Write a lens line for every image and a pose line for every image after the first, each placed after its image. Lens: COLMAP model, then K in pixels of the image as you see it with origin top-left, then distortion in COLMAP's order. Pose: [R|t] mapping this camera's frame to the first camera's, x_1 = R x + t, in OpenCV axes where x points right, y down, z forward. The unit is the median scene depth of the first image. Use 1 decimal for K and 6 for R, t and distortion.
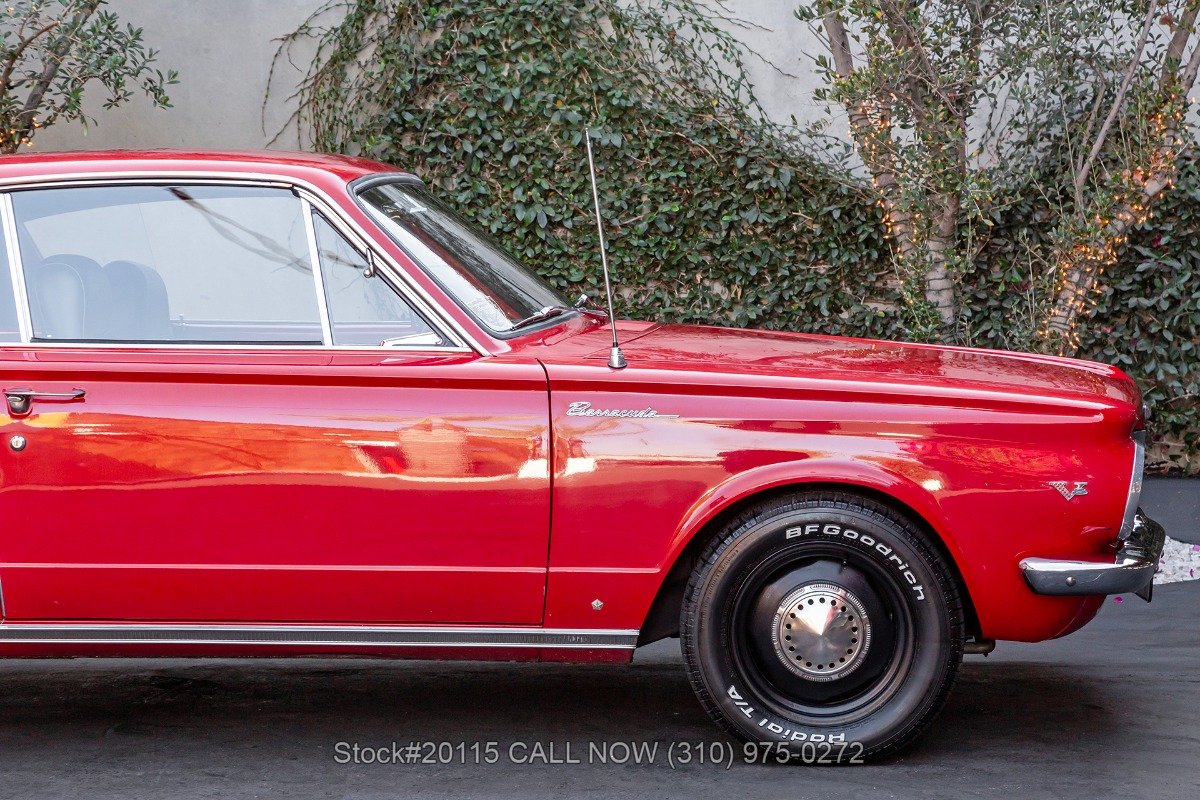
lens RADIAL K [[2828.7, 0, 572.9], [0, 2828.7, 415.5], [0, 0, 1]] dist [0.391564, -0.070011]
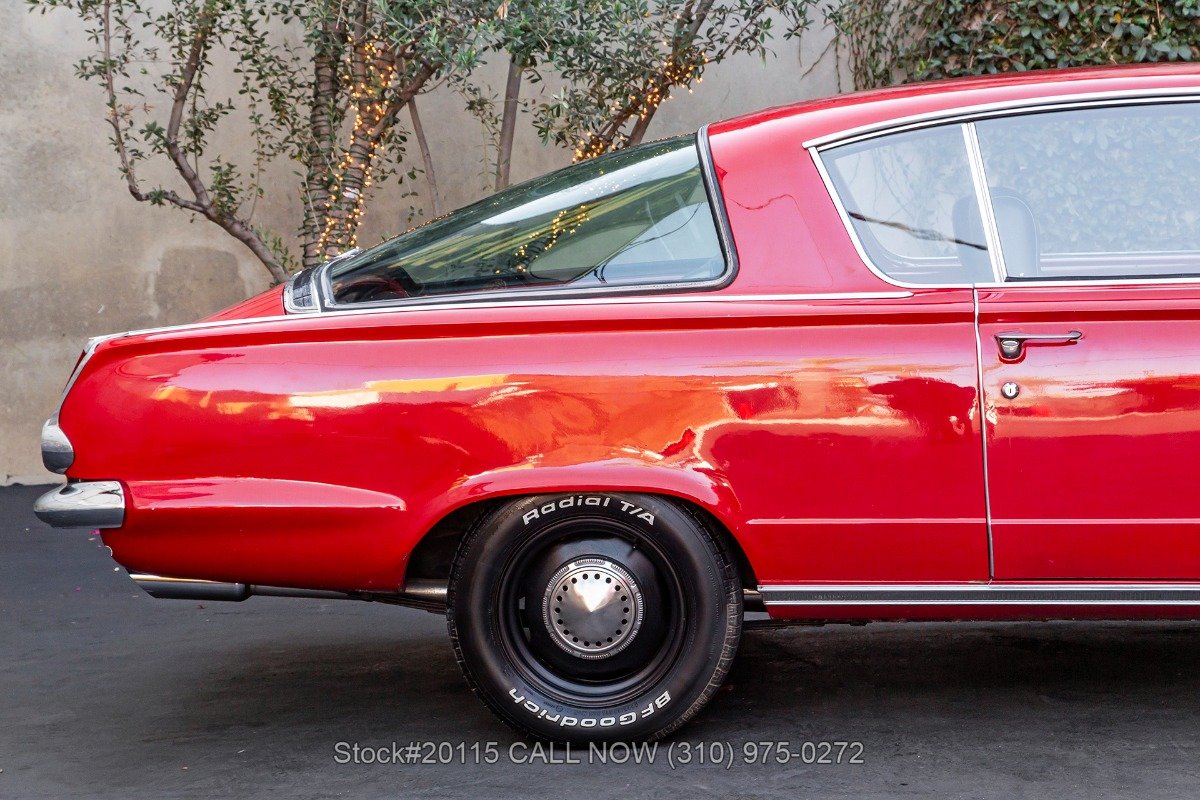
lens RADIAL K [[2828.7, 0, 572.9], [0, 2828.7, 415.5], [0, 0, 1]] dist [0.391564, -0.070011]
pose [[0.999000, -0.023705, -0.037910, -0.152272], [0.024513, 0.999479, 0.021007, -0.002675], [0.037392, -0.021915, 0.999060, 0.036877]]
